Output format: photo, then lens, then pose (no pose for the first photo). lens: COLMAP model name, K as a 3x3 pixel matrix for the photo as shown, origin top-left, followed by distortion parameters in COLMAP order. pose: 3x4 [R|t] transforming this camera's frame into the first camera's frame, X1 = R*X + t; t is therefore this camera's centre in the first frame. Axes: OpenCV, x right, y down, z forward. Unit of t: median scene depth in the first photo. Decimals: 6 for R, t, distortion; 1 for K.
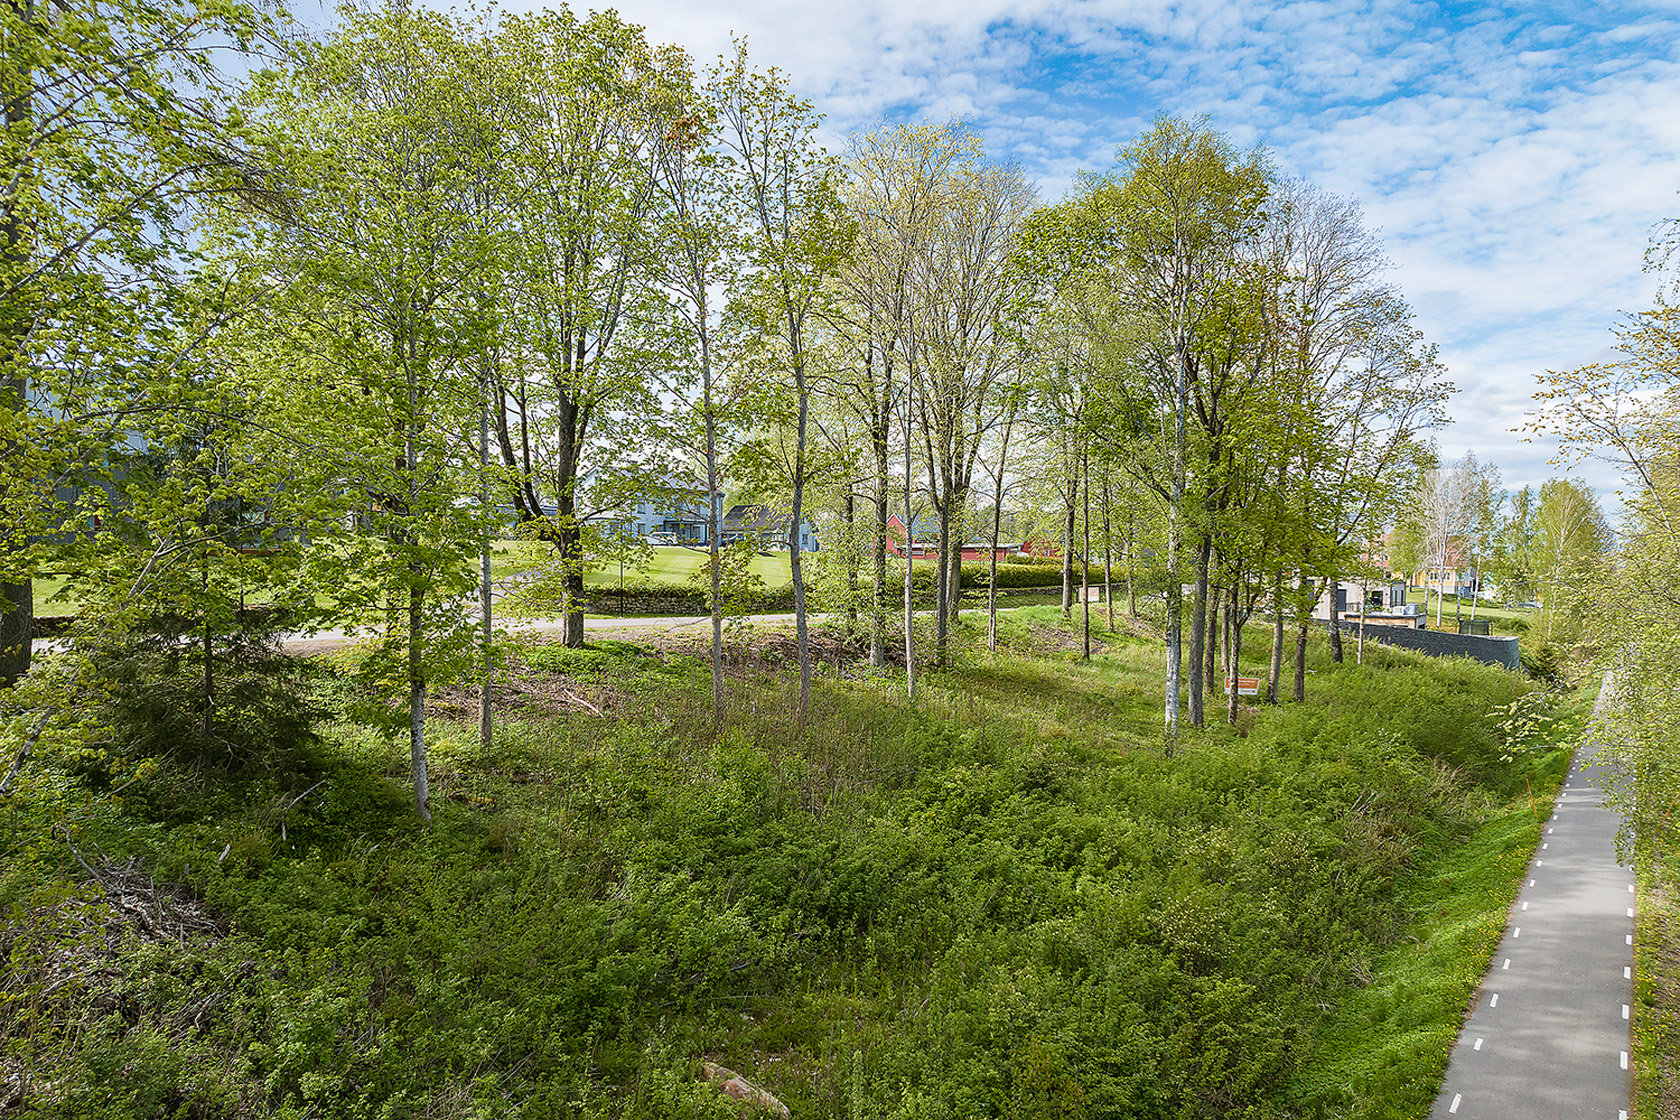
lens RADIAL K [[1182.3, 0, 840.0], [0, 1182.3, 560.0], [0, 0, 1]] dist [-0.054605, -0.002780]
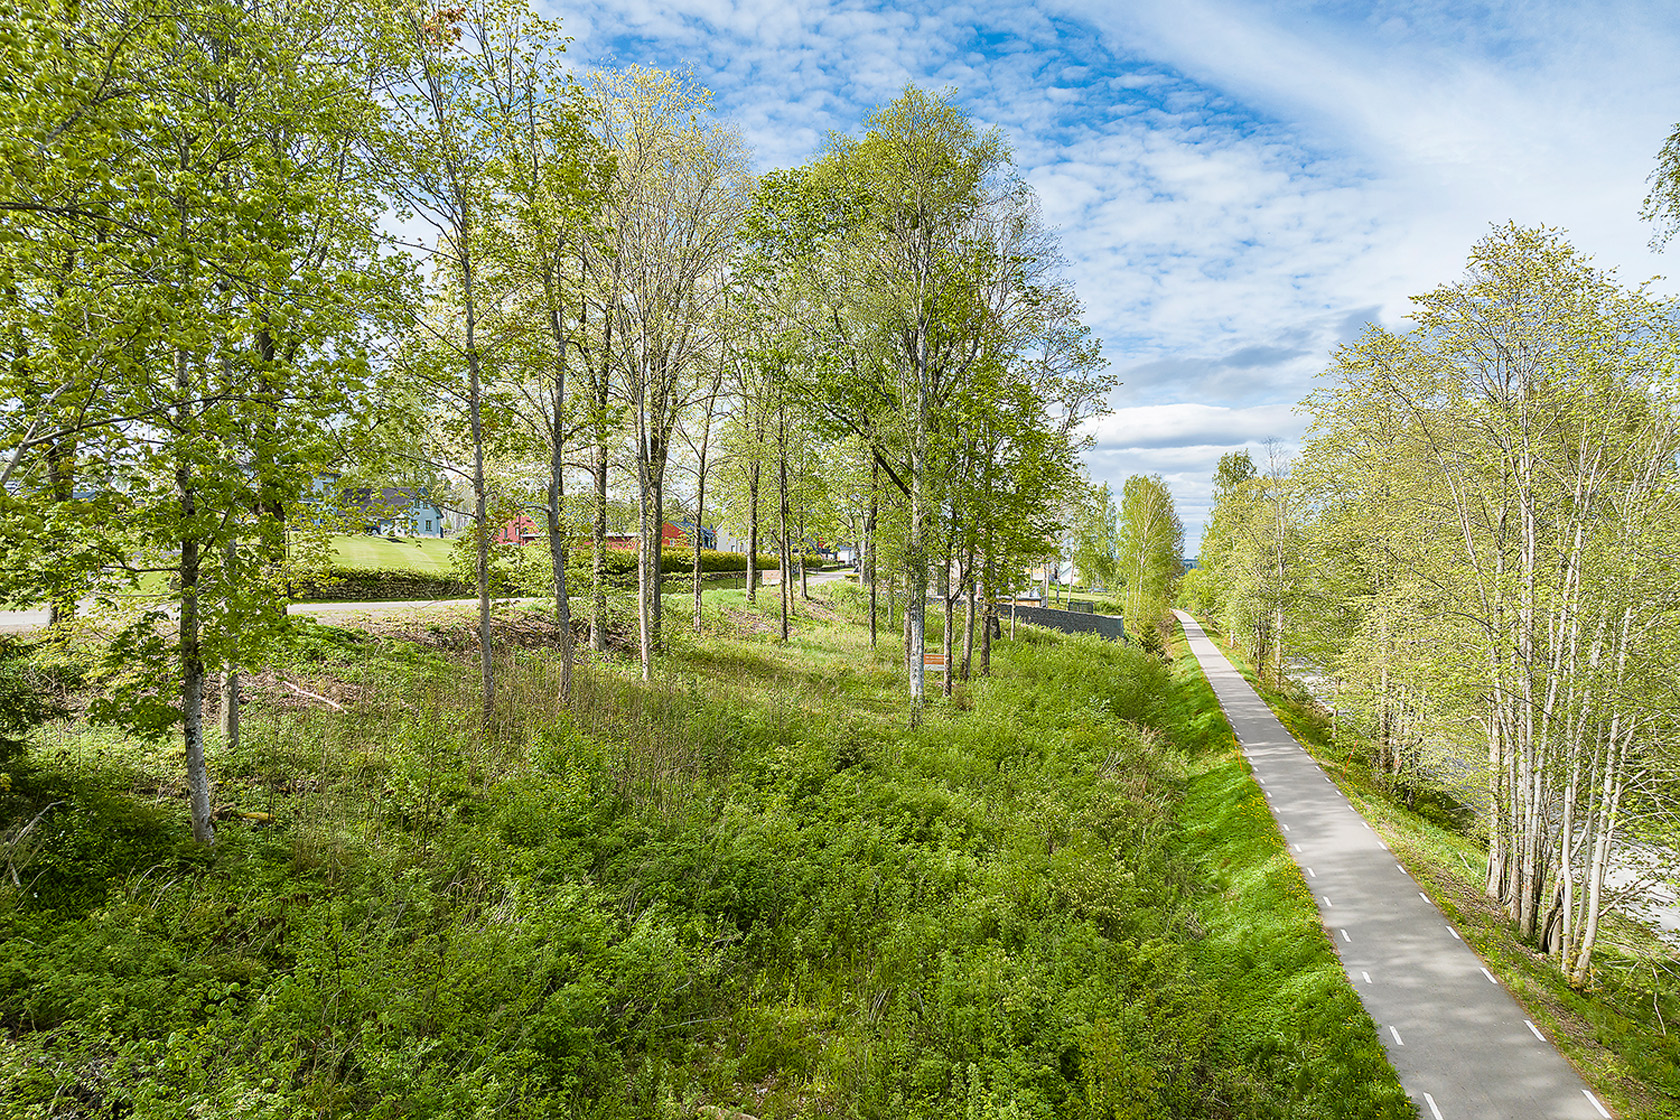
lens RADIAL K [[1182.3, 0, 840.0], [0, 1182.3, 560.0], [0, 0, 1]] dist [-0.054605, -0.002780]
pose [[0.943083, -0.004019, 0.332532, -0.105951], [0.002489, 0.999984, 0.005029, 0.016327], [-0.332547, -0.003915, 0.943079, 0.074745]]
